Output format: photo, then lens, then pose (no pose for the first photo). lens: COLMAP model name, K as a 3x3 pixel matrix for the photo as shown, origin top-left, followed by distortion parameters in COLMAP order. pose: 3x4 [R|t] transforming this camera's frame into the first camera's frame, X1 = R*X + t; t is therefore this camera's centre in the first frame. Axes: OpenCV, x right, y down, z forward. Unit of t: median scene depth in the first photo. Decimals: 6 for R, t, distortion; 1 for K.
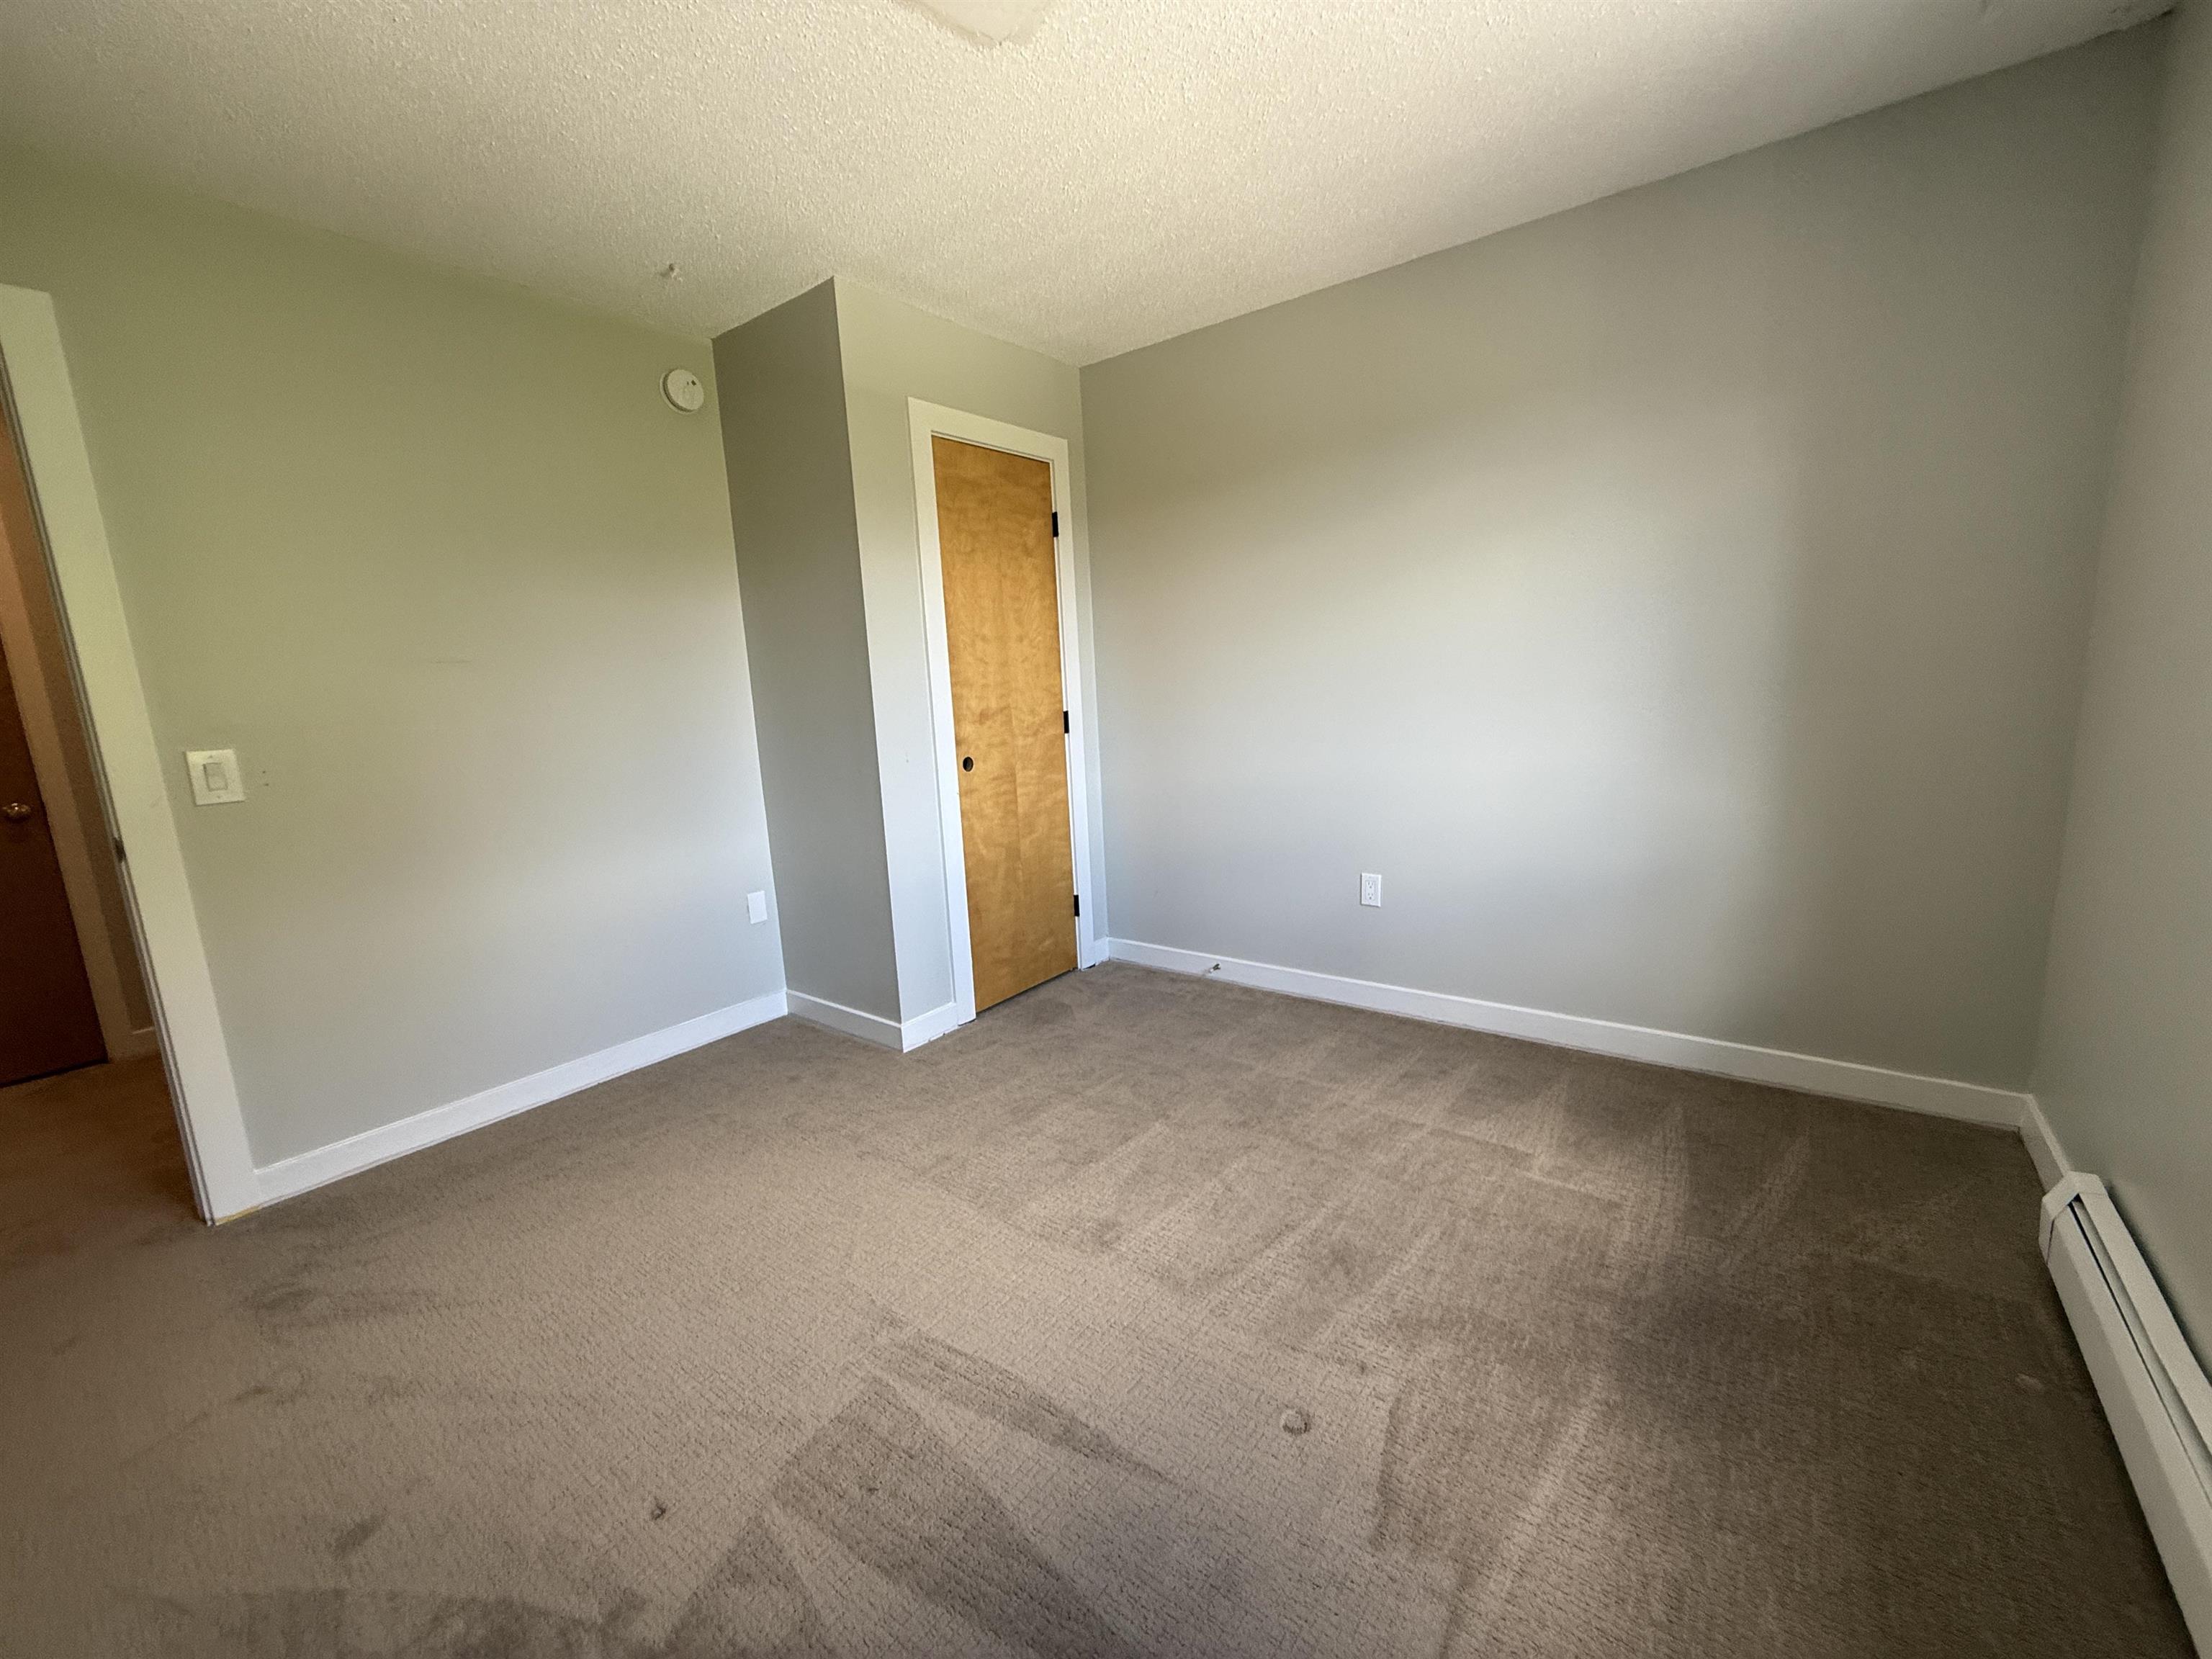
lens RADIAL K [[881.4, 0, 1106.0], [0, 881.4, 829.5], [0, 0, 1]] dist [-0.001101, -0.000154]
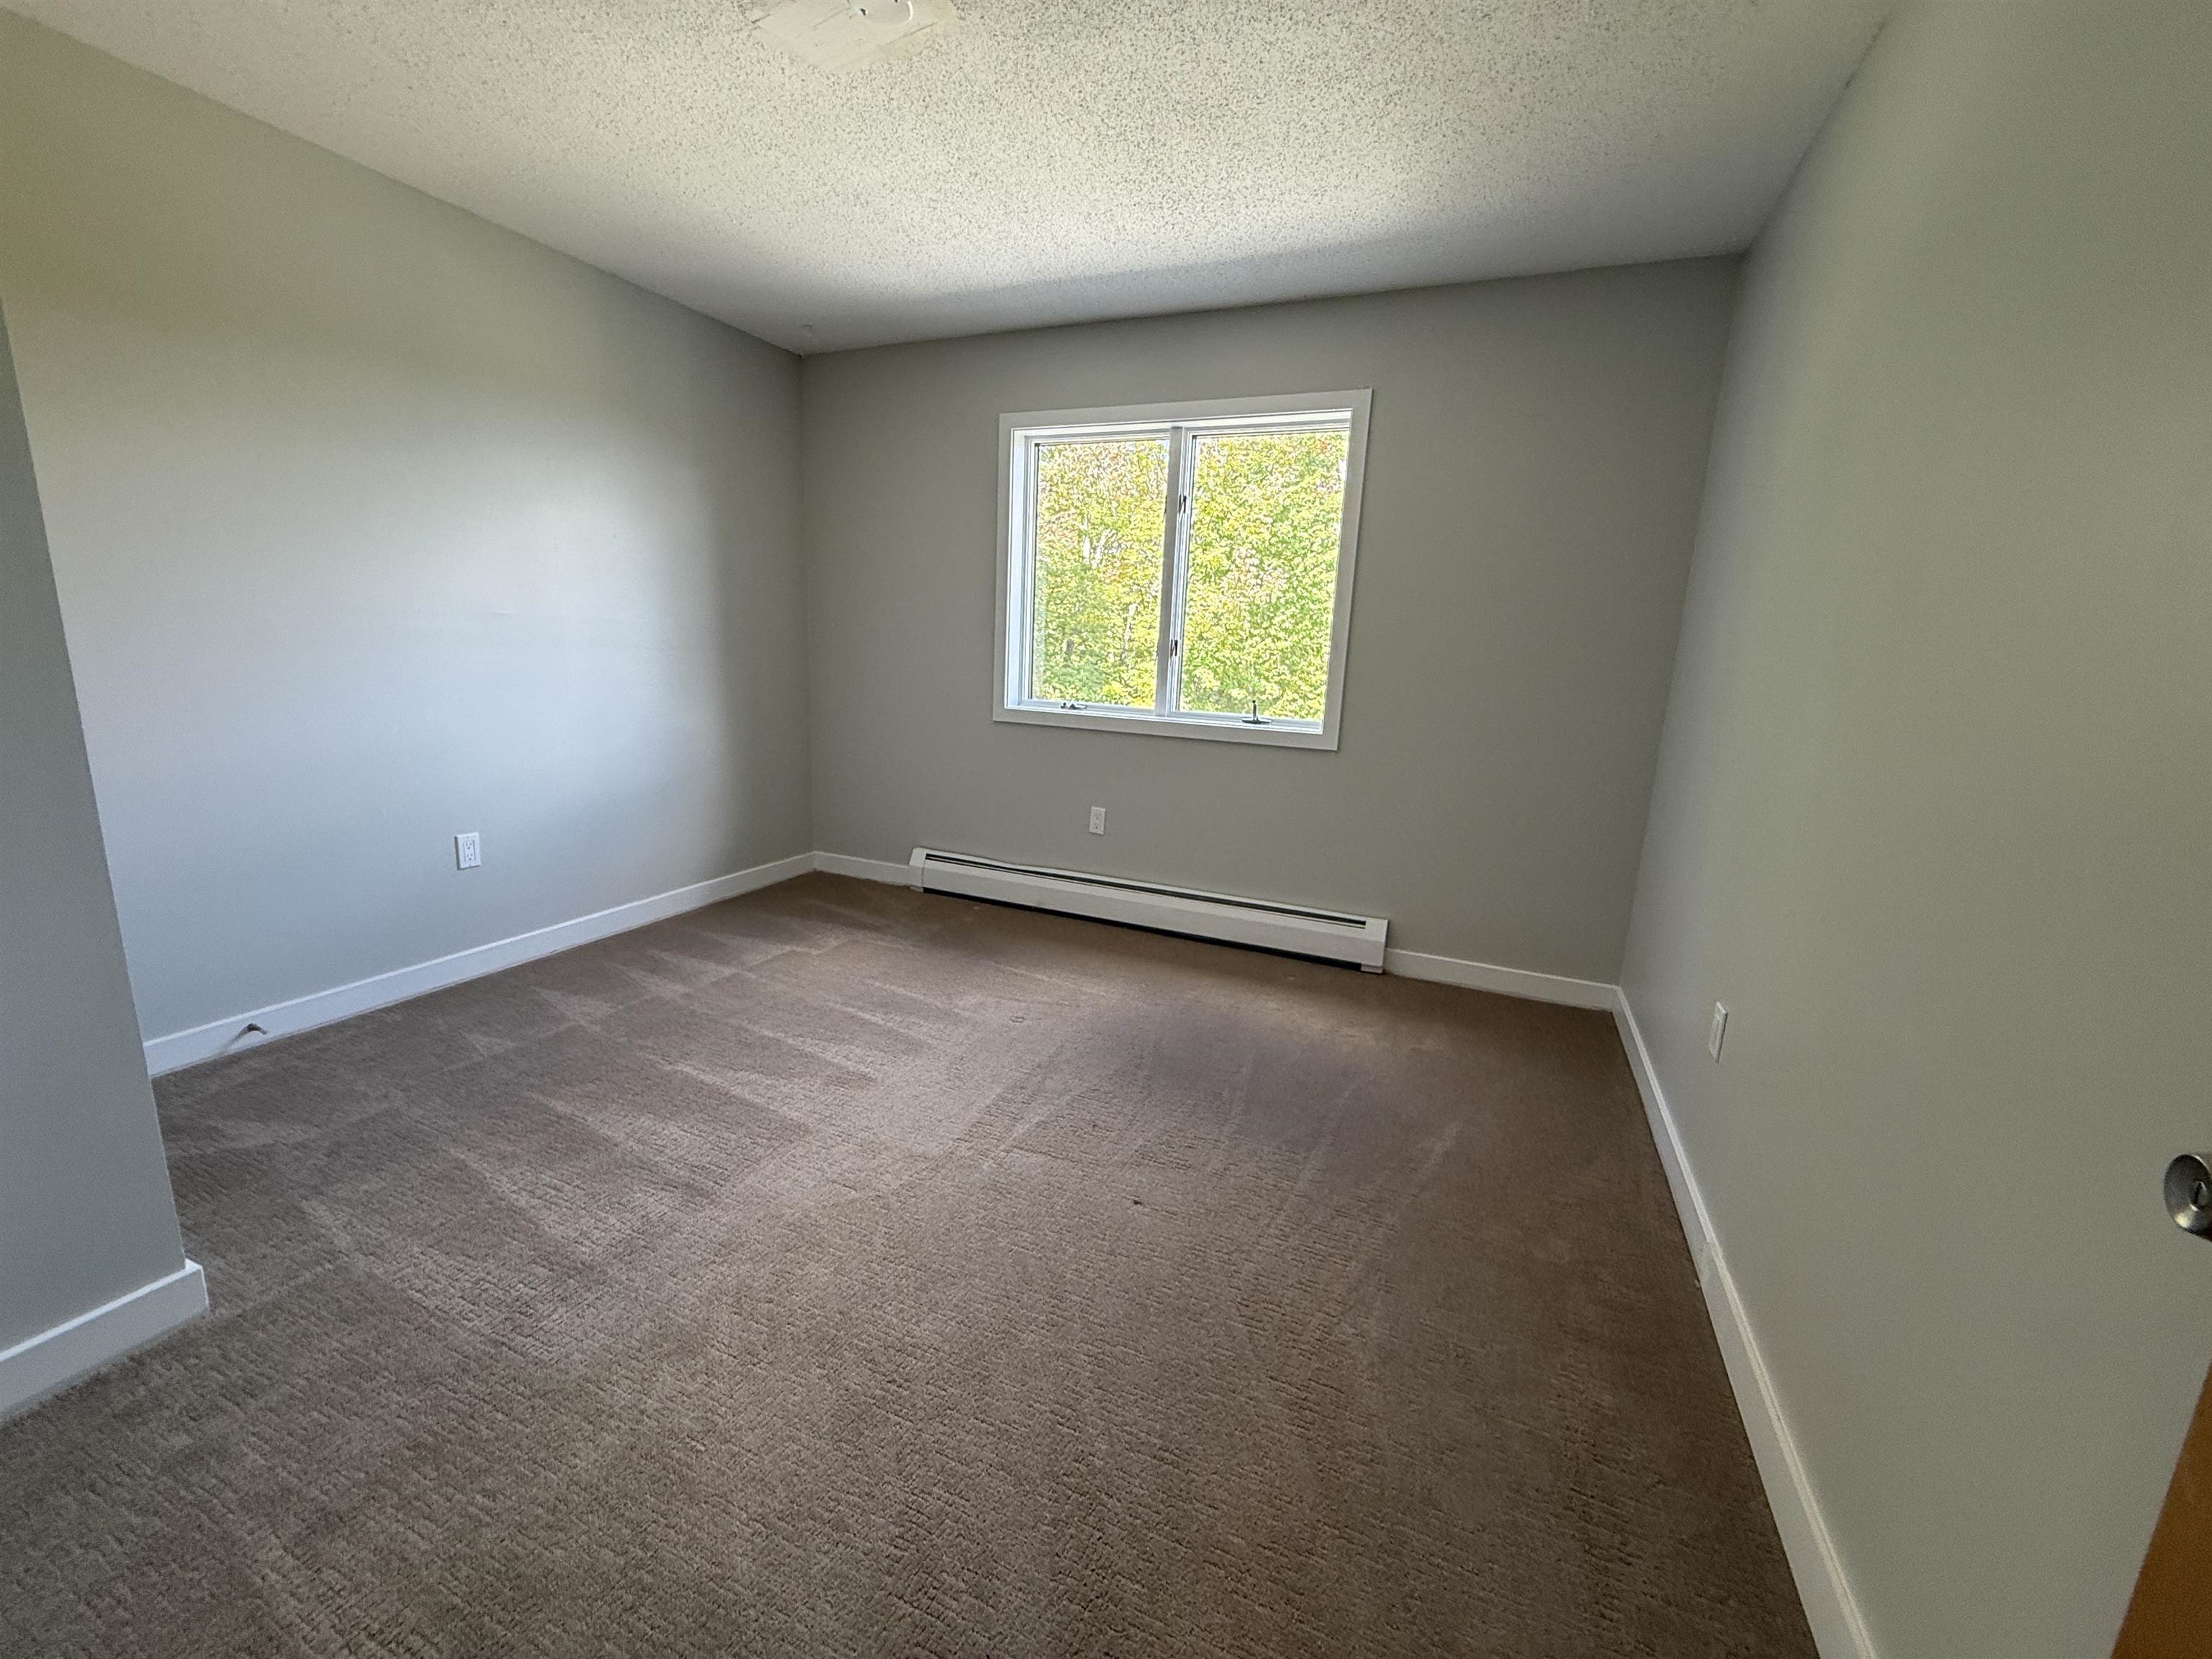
lens RADIAL K [[881.4, 0, 1106.0], [0, 881.4, 829.5], [0, 0, 1]] dist [-0.001101, -0.000154]
pose [[-0.247939, -0.159699, 0.955522, -0.914149], [0.133685, 0.971243, 0.197015, -0.058458], [-0.959507, 0.176587, -0.219460, 0.640907]]
